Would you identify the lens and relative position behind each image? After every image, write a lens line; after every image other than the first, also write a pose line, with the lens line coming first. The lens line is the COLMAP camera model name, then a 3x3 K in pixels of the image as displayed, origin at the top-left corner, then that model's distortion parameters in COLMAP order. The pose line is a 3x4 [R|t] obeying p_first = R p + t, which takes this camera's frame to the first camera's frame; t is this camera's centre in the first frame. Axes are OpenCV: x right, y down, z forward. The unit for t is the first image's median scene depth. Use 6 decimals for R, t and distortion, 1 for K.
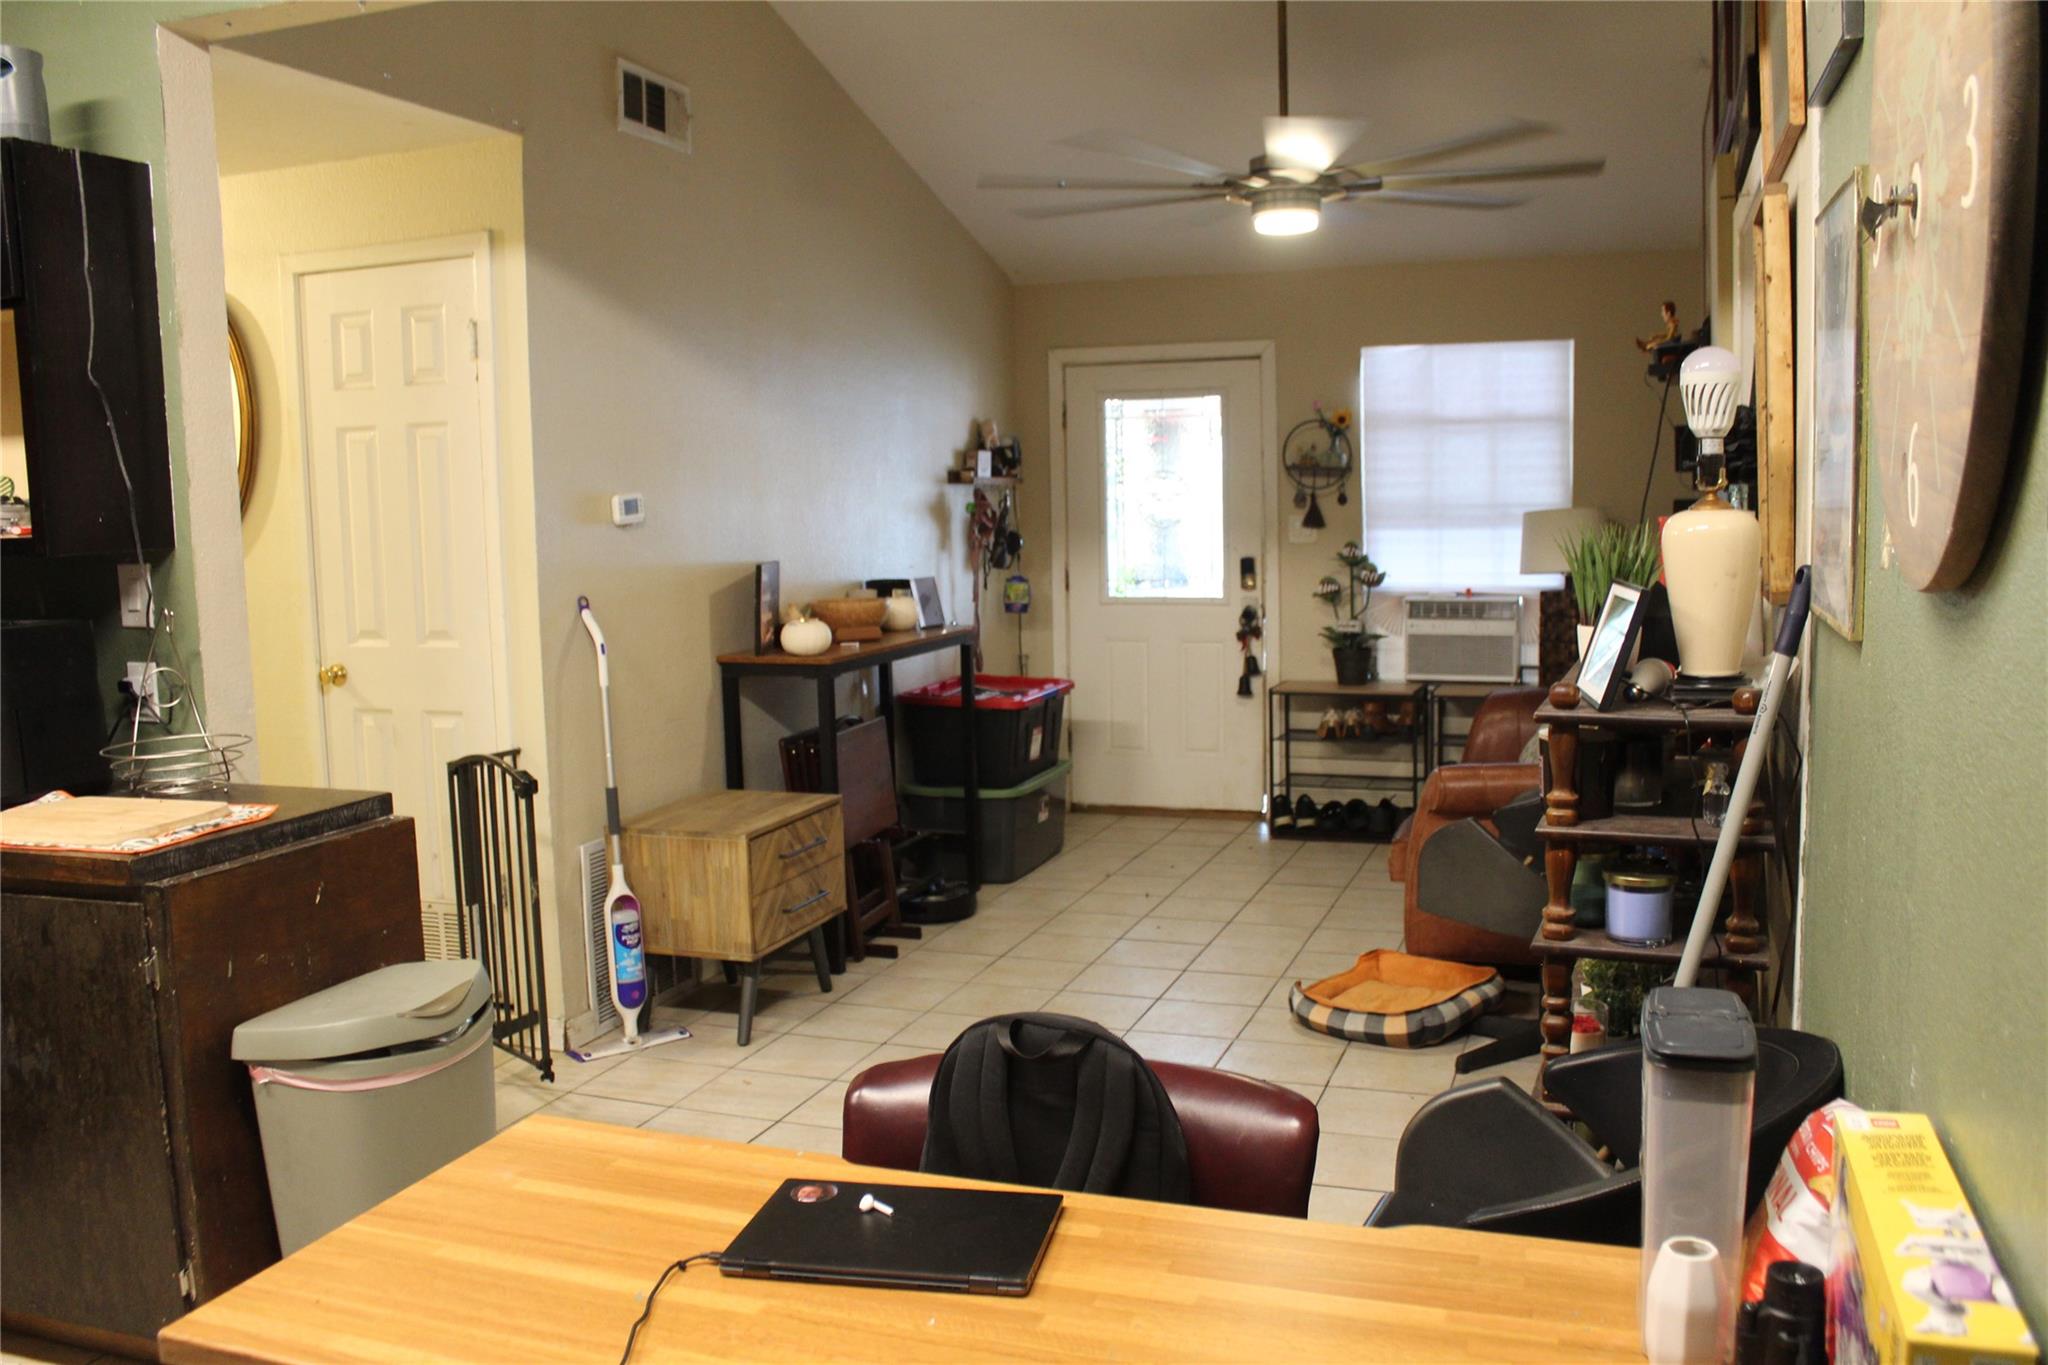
lens RADIAL K [[1710.8, 0, 1034.5], [0, 1710.8, 685.0], [0, 0, 1]] dist [-0.169601, 0.150094]
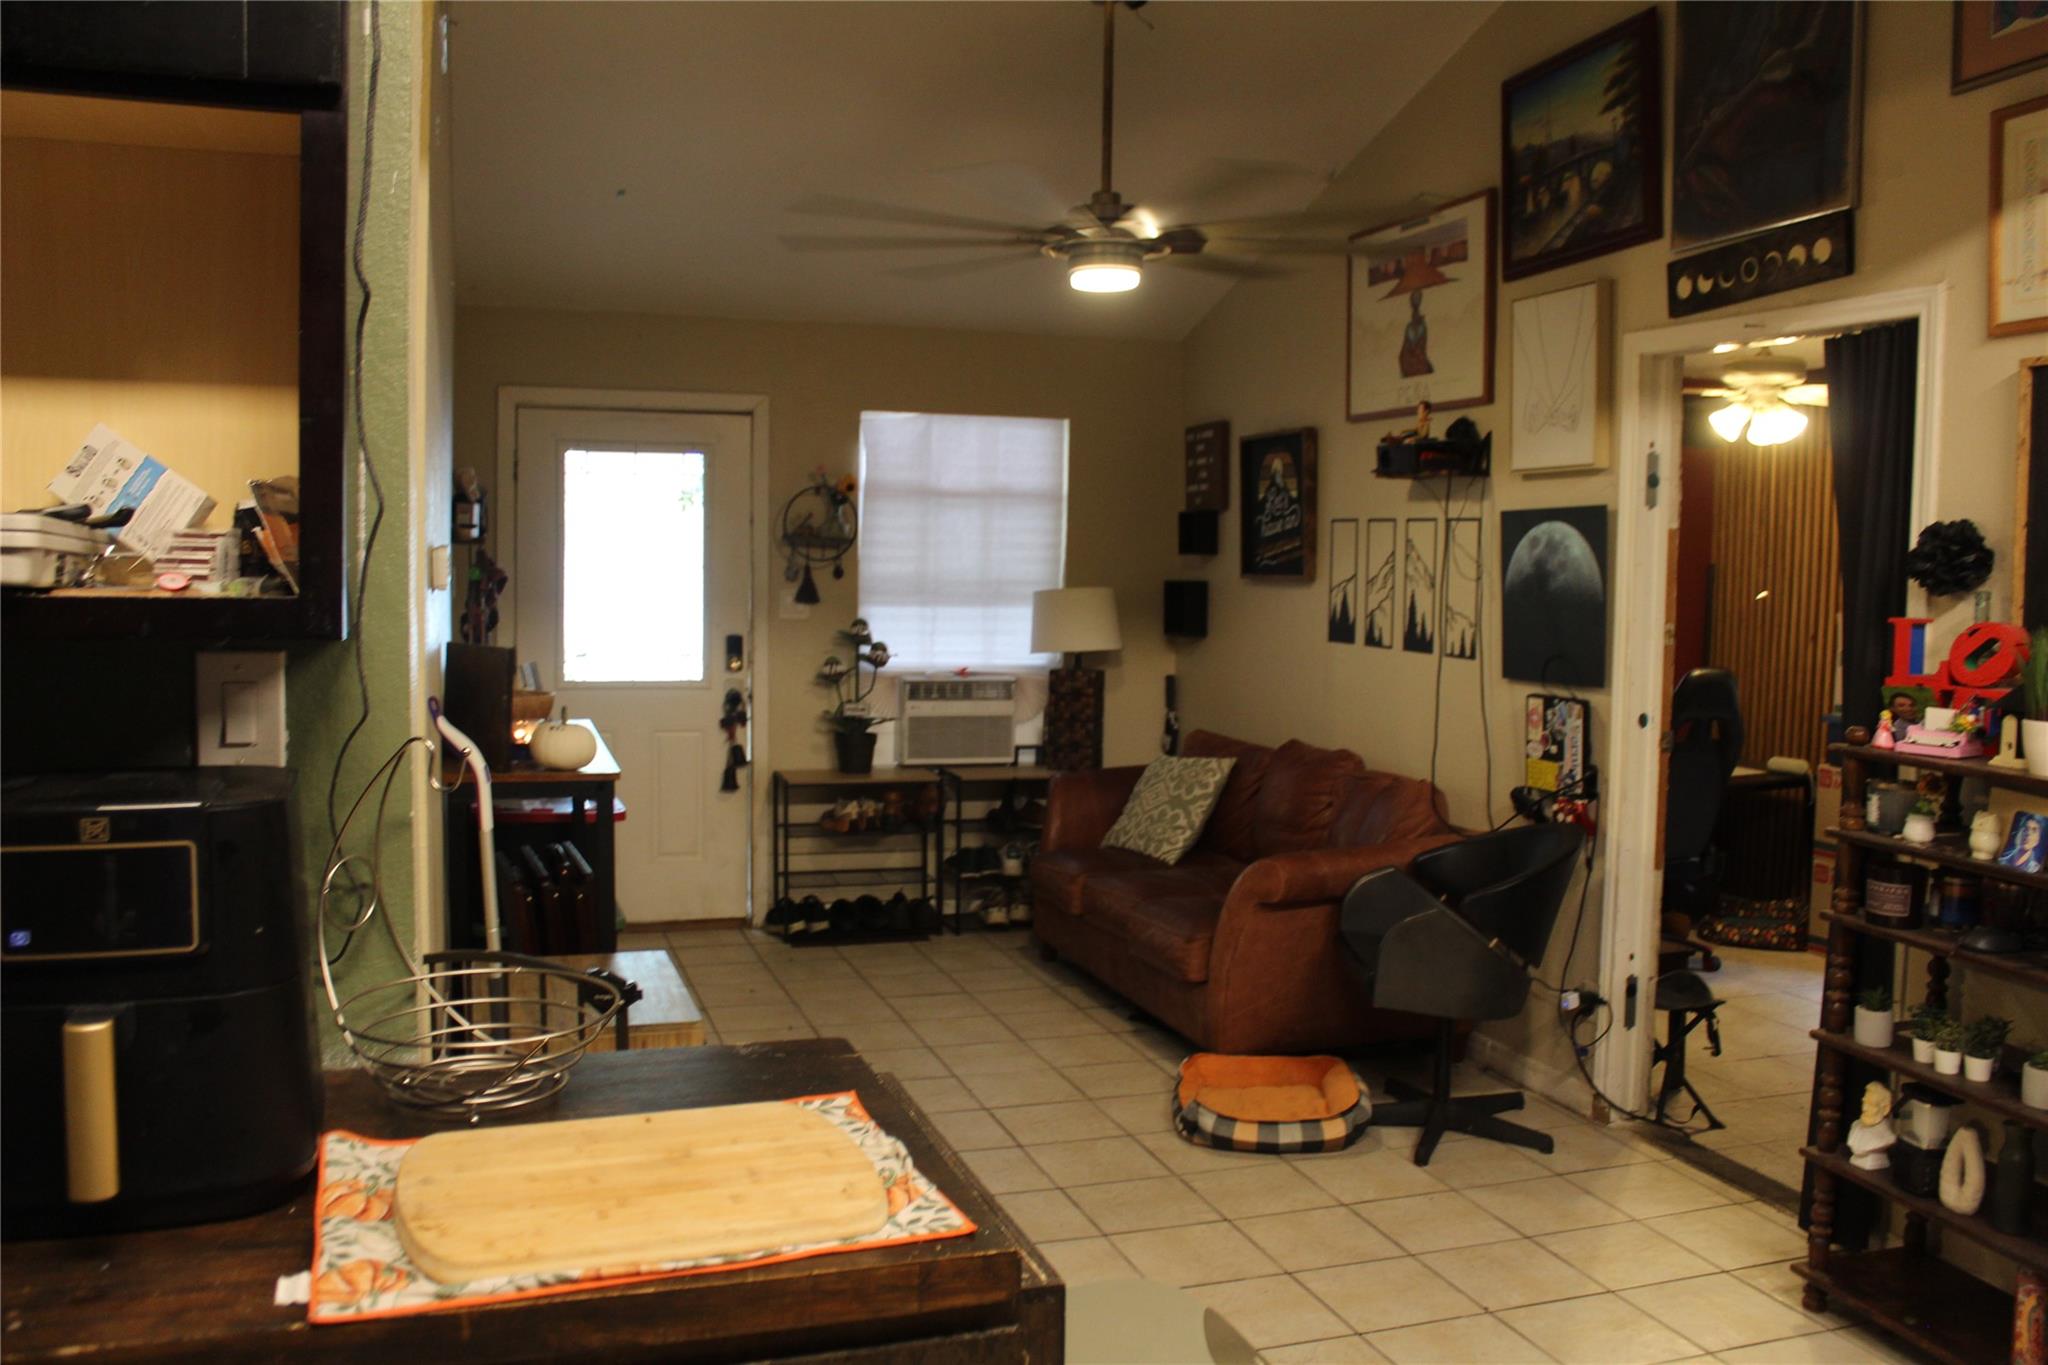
lens RADIAL K [[1710.8, 0, 1034.5], [0, 1710.8, 685.0], [0, 0, 1]] dist [-0.169601, 0.150094]
pose [[0.790156, -0.012014, 0.612789, -0.305342], [0.036798, 0.998934, -0.027864, -0.018438], [-0.611801, 0.044567, 0.789755, 0.203084]]
